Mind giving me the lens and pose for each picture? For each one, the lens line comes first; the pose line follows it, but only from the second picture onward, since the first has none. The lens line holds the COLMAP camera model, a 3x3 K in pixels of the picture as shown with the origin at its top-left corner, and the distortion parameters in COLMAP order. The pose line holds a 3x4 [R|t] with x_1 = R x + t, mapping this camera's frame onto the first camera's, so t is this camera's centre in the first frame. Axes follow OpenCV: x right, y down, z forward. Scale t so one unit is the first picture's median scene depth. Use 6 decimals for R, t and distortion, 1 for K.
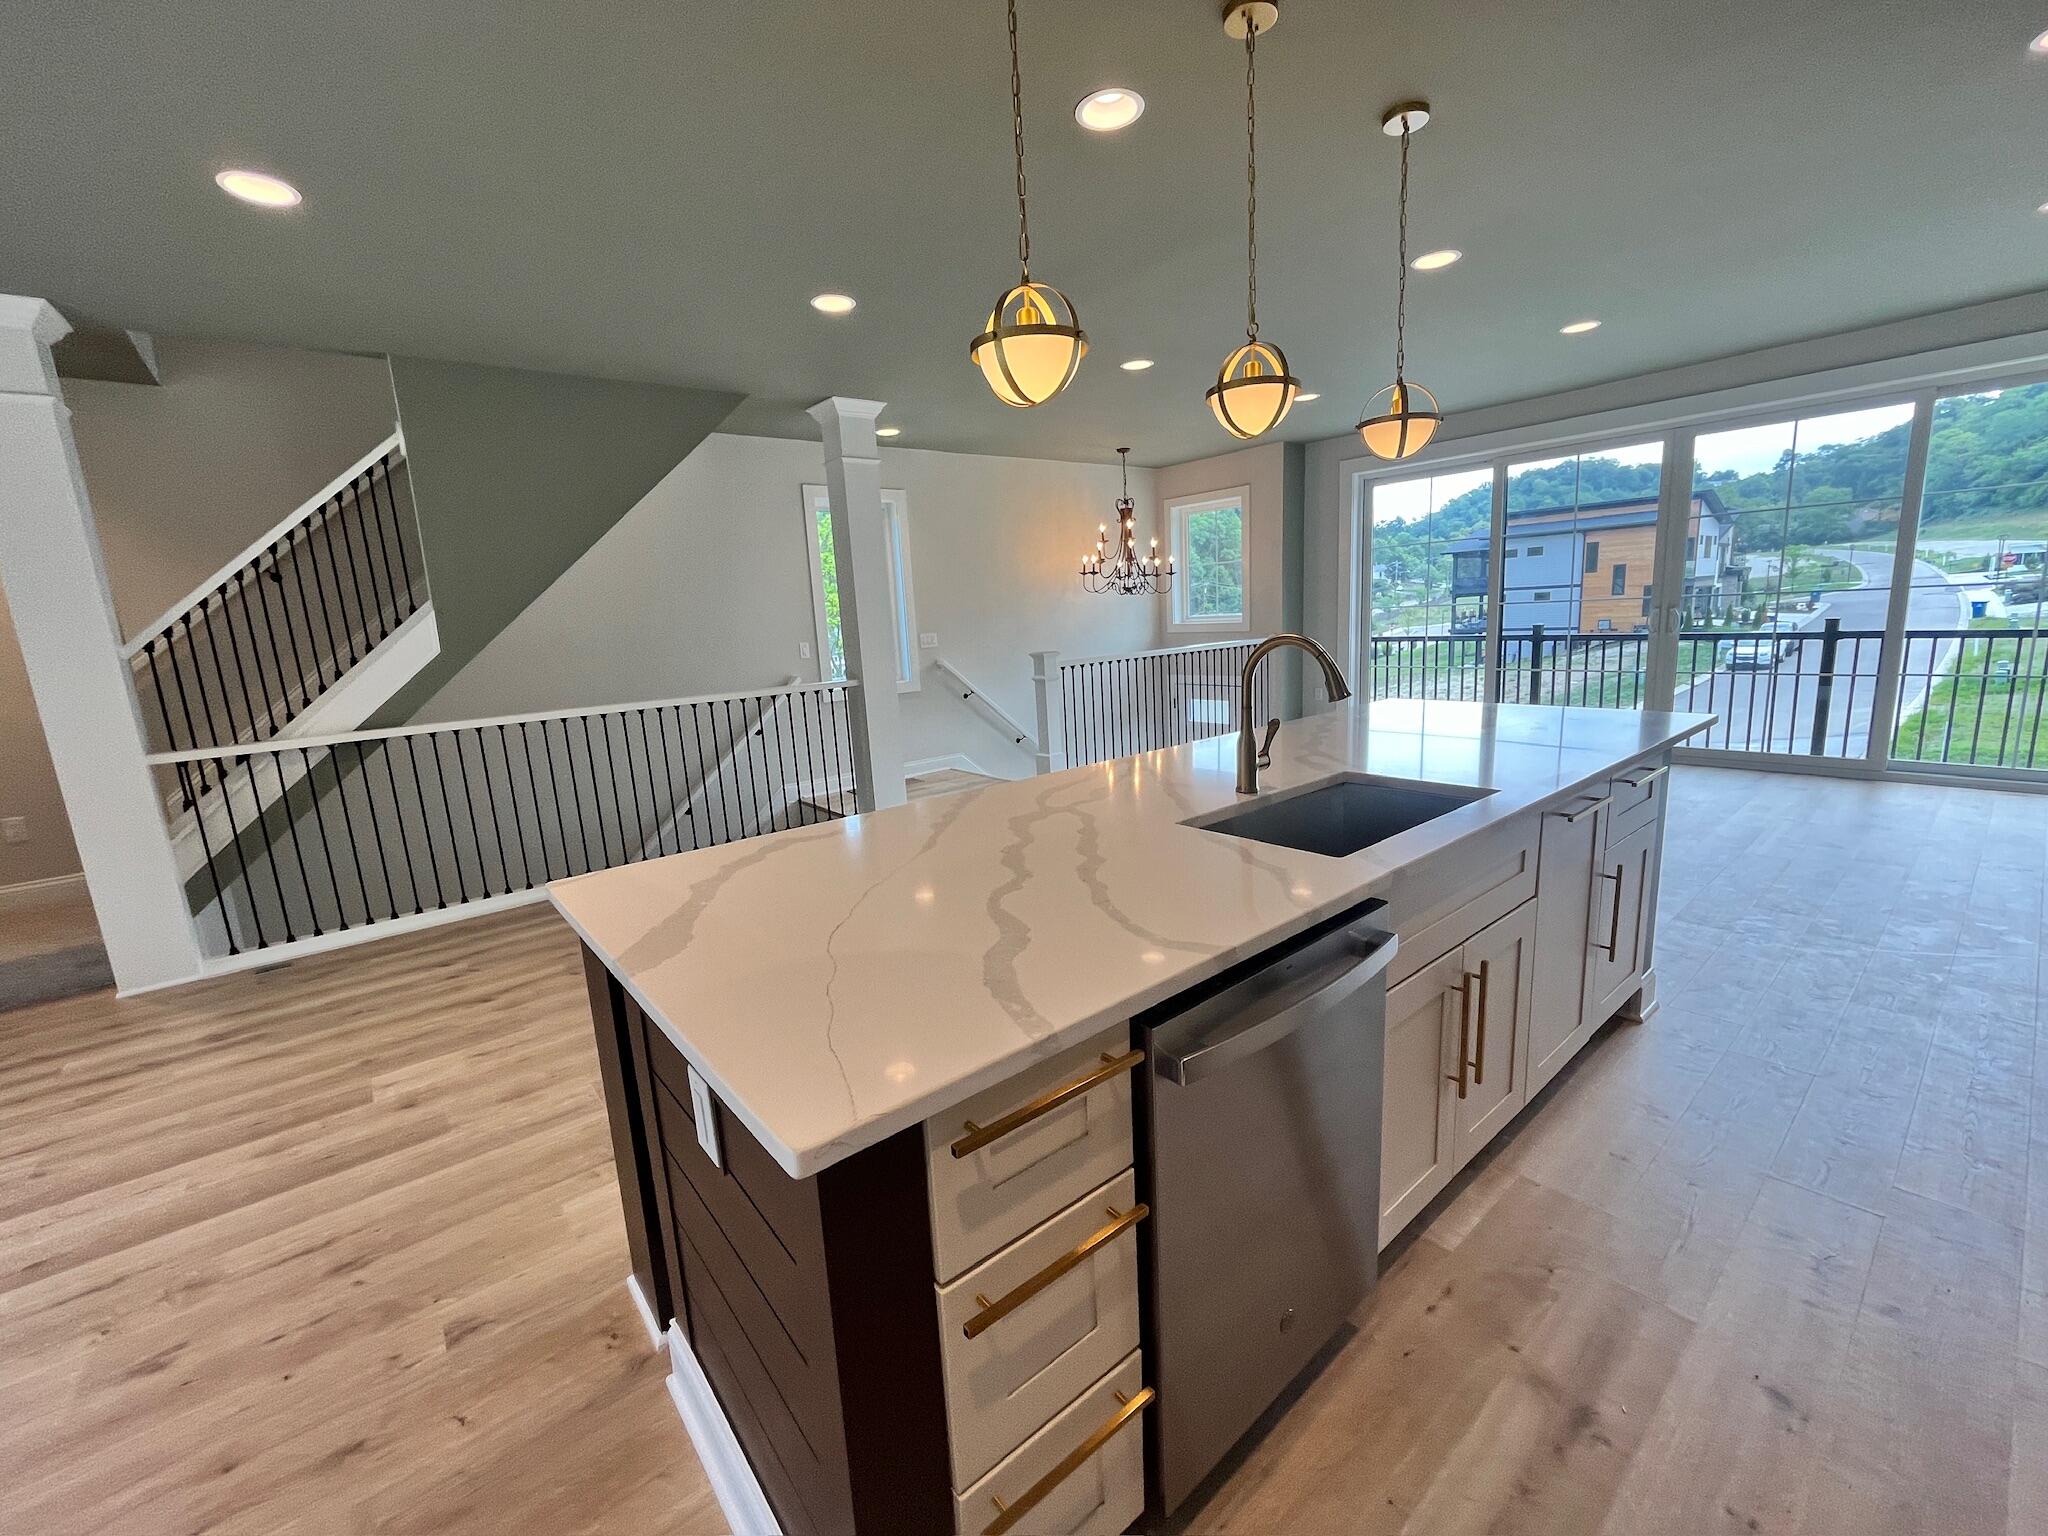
lens RADIAL K [[838.9, 0, 1017.8], [0, 838.9, 767.9], [0, 0, 1]] dist [-0.003740, 0.000995]
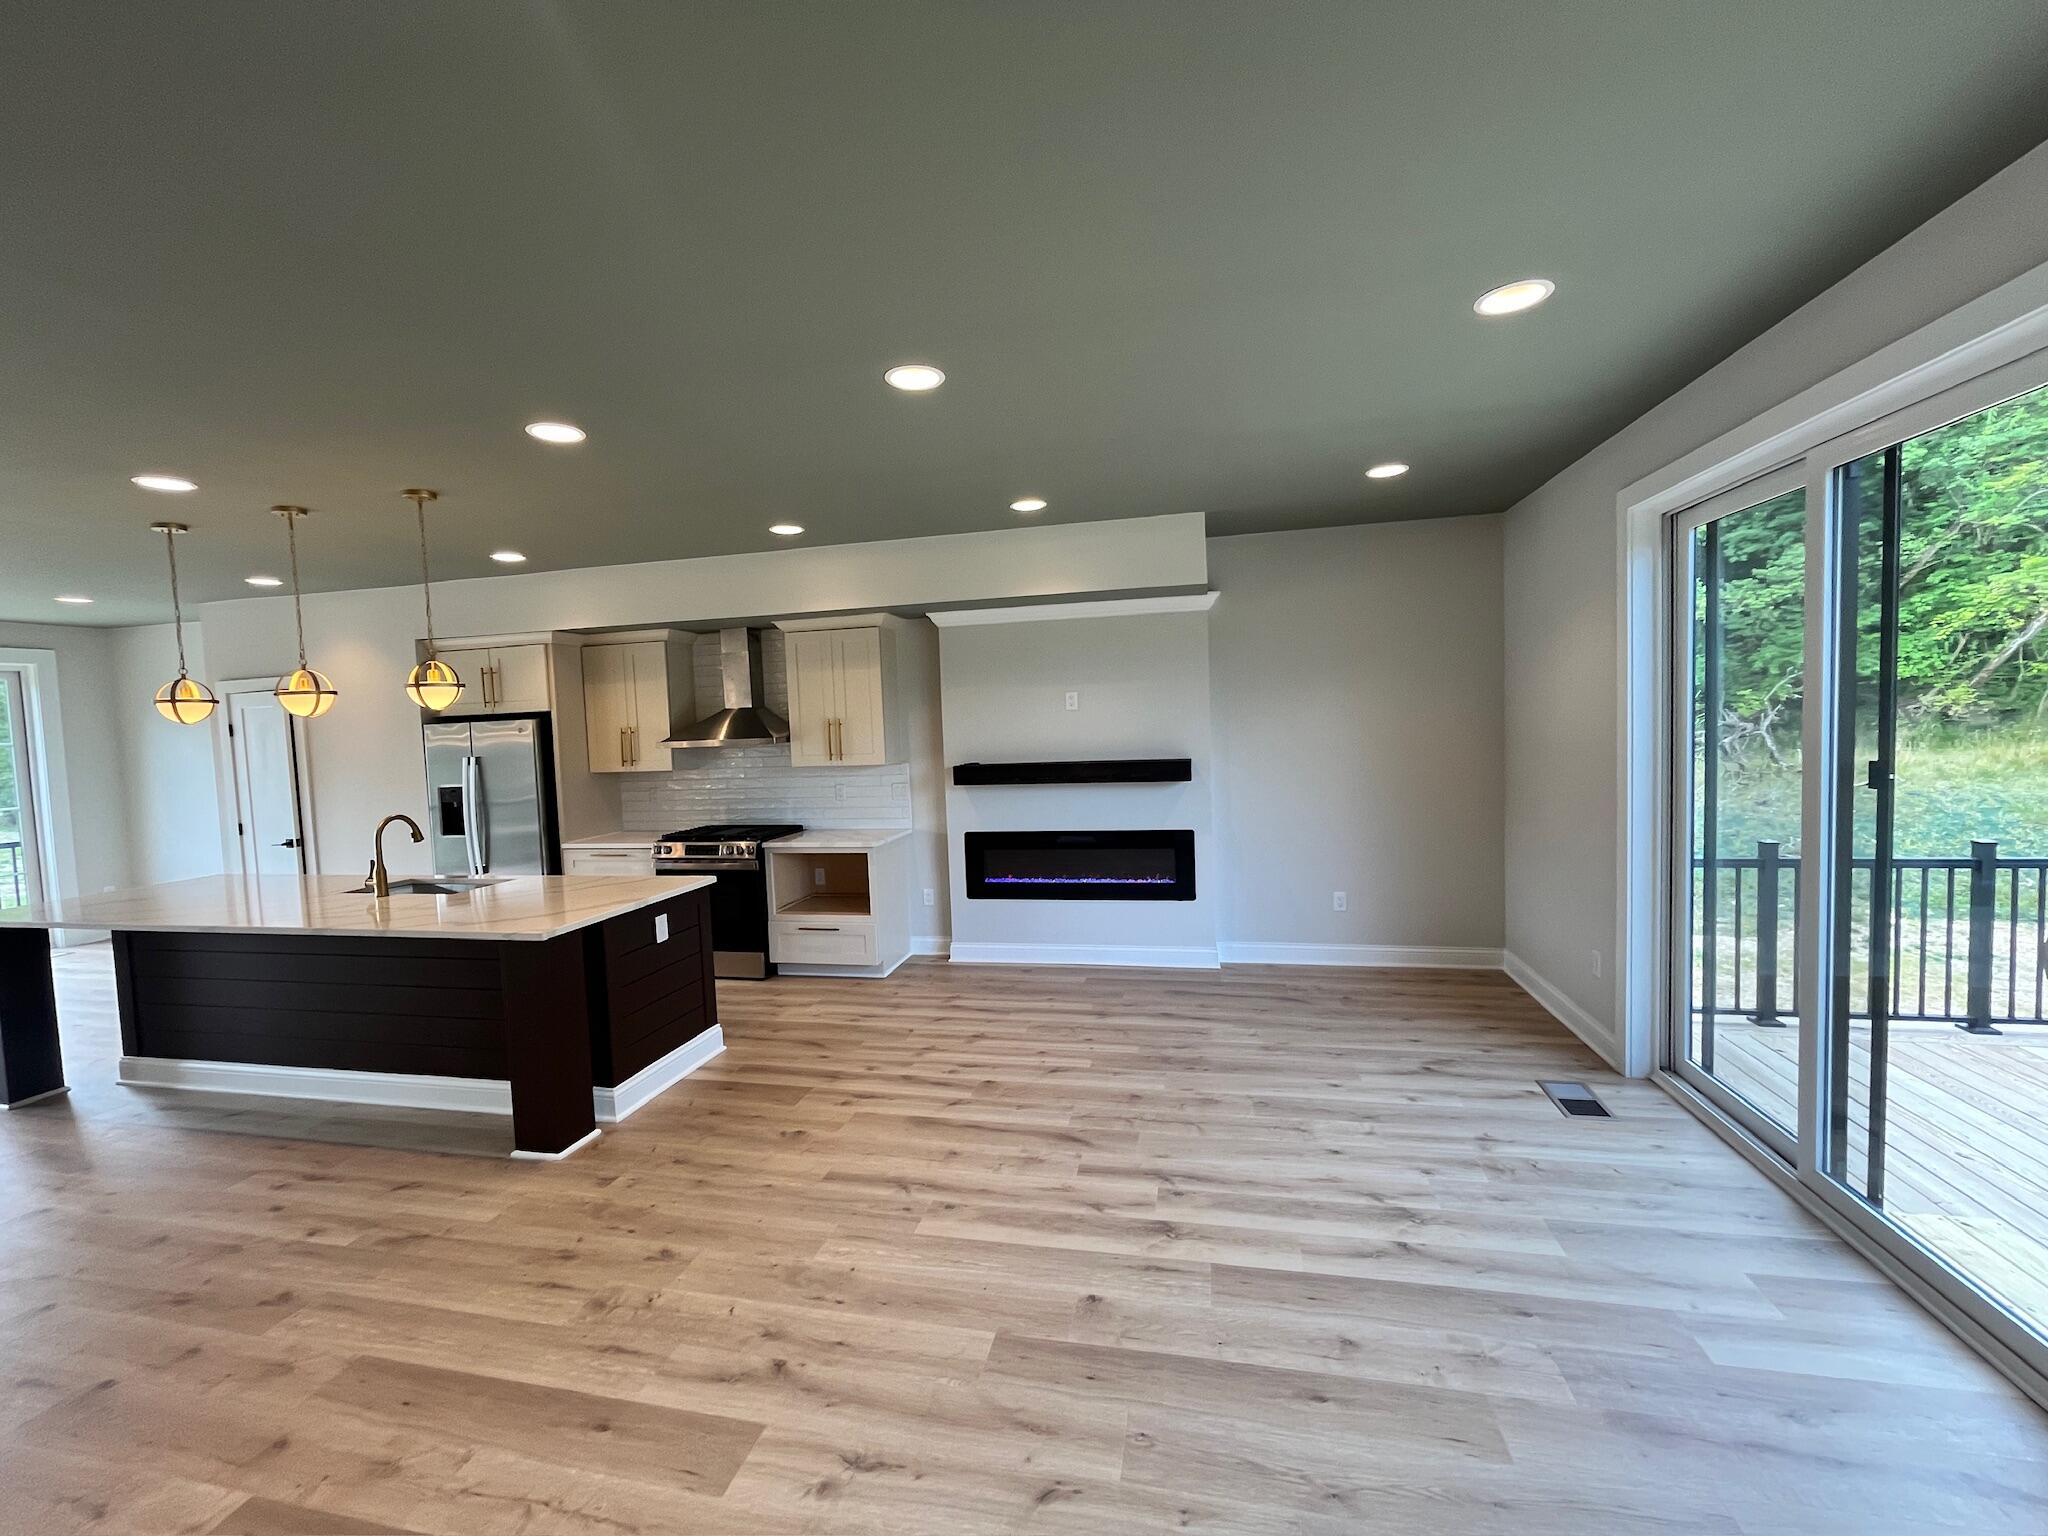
lens RADIAL K [[838.9, 0, 1022.7], [0, 838.9, 774.5], [0, 0, 1]] dist [-0.003740, 0.000995]
pose [[-0.611641, 0.027702, 0.790651, -1.314469], [0.216954, 0.966947, 0.133955, -0.110028], [-0.760807, 0.253468, -0.597434, 0.578310]]
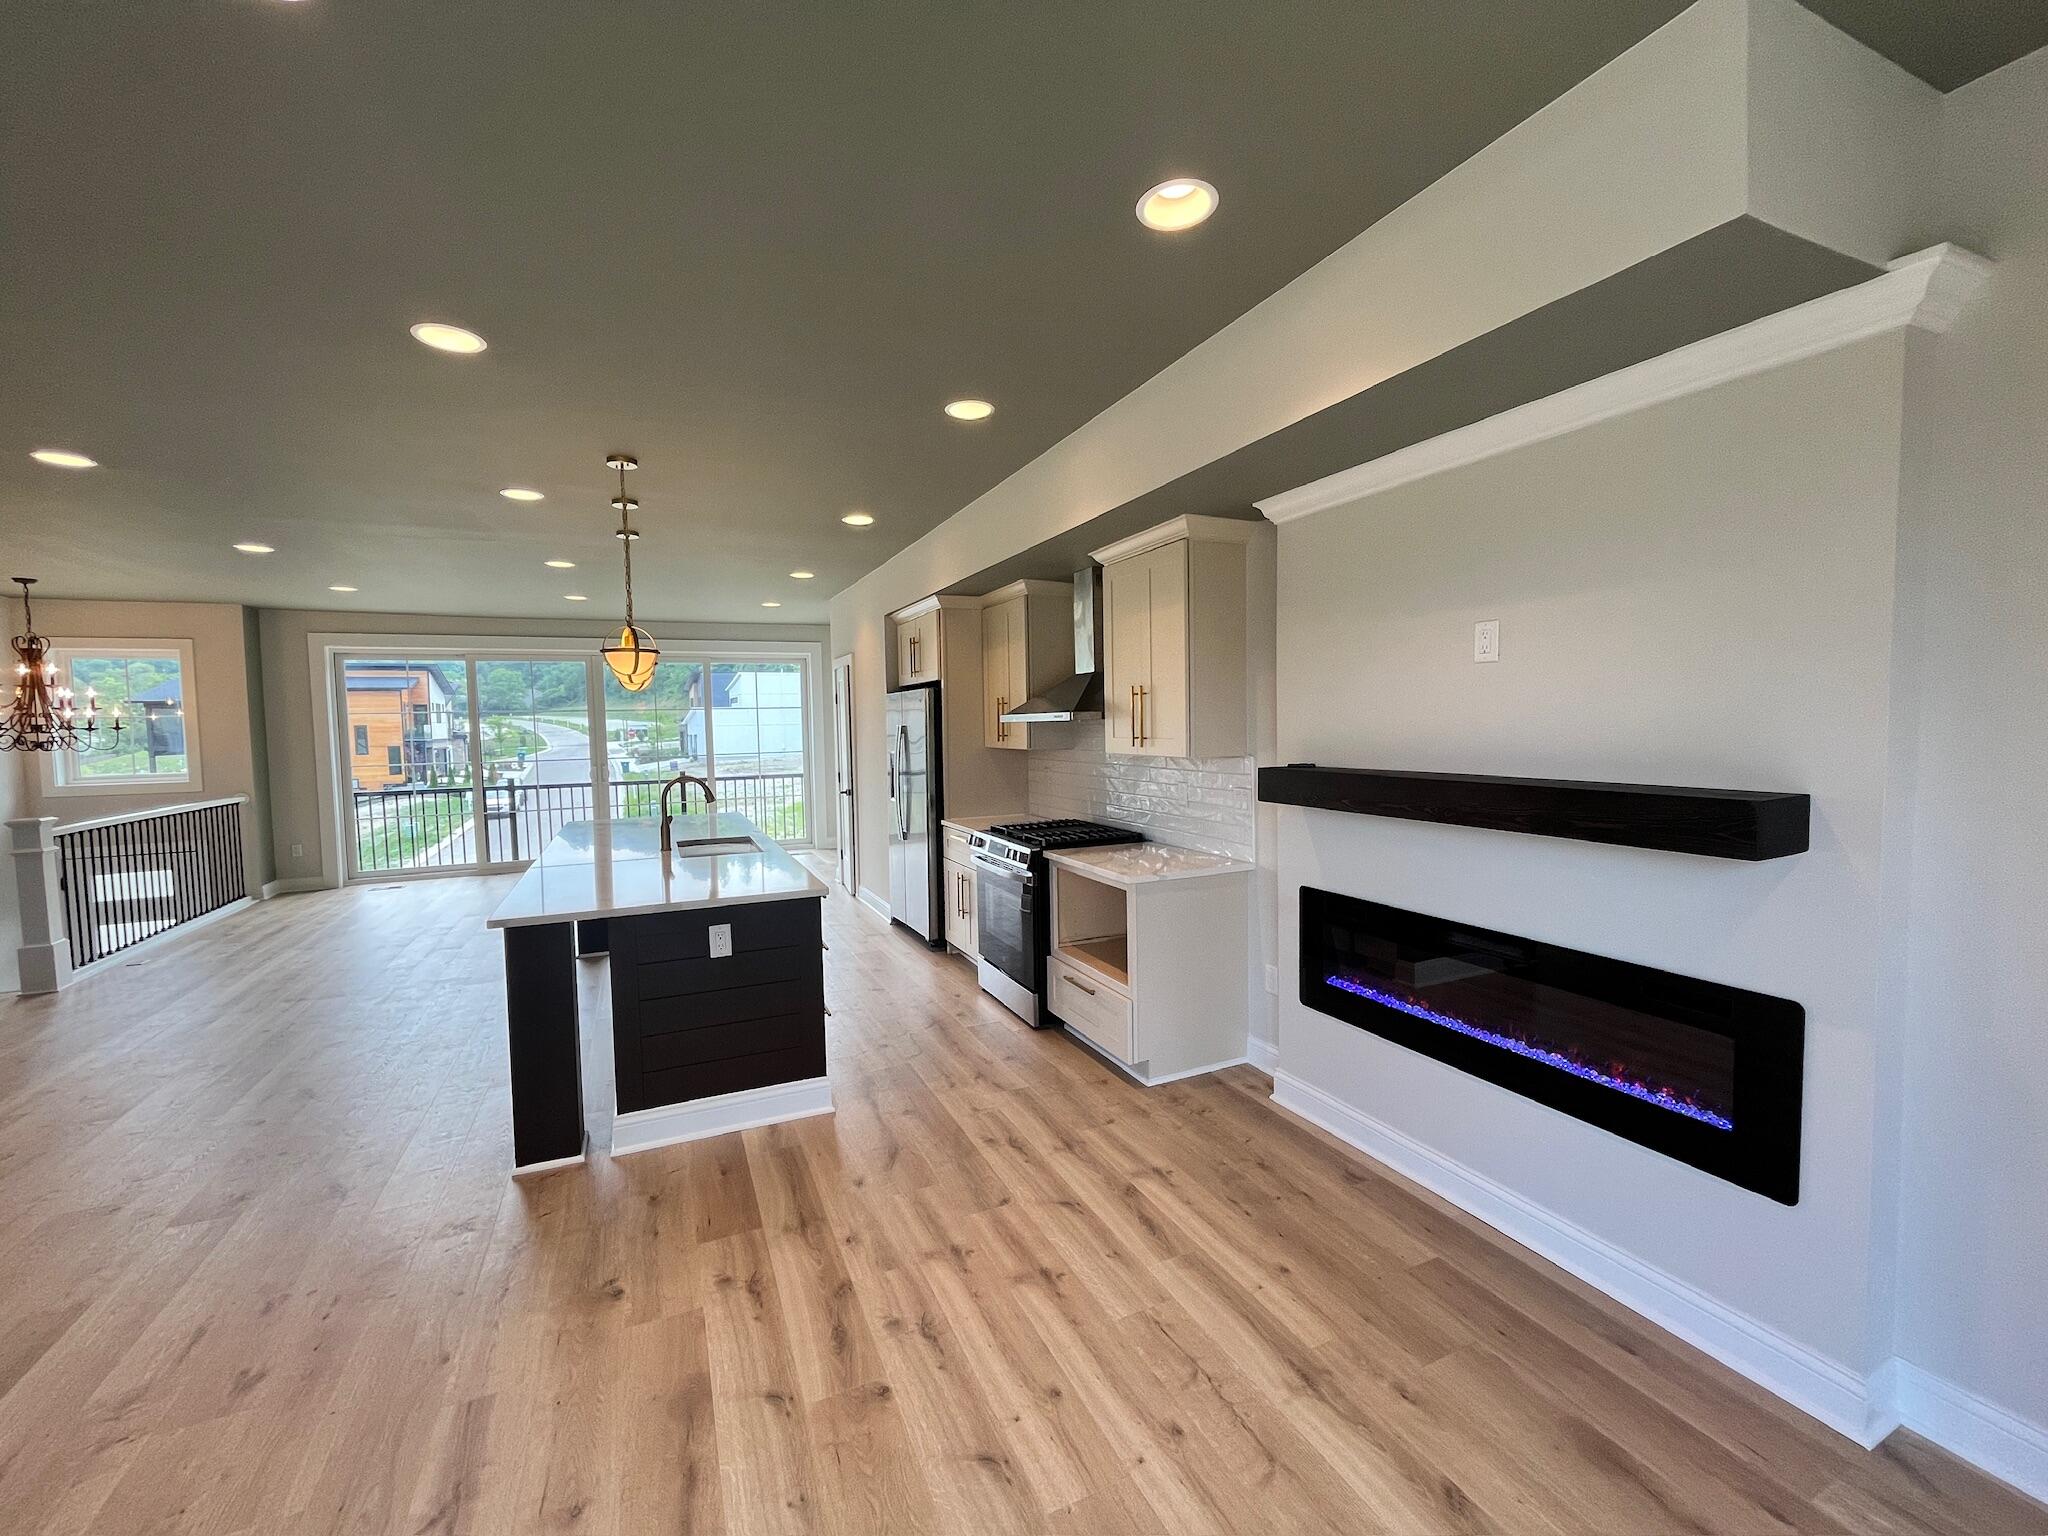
lens RADIAL K [[838.9, 0, 1019.9], [0, 838.9, 769.8], [0, 0, 1]] dist [-0.003740, 0.000995]
pose [[0.260832, -0.005961, 0.965366, -0.917304], [0.184084, 0.981940, -0.043675, 0.052215], [-0.947671, 0.189100, 0.257218, -0.252735]]
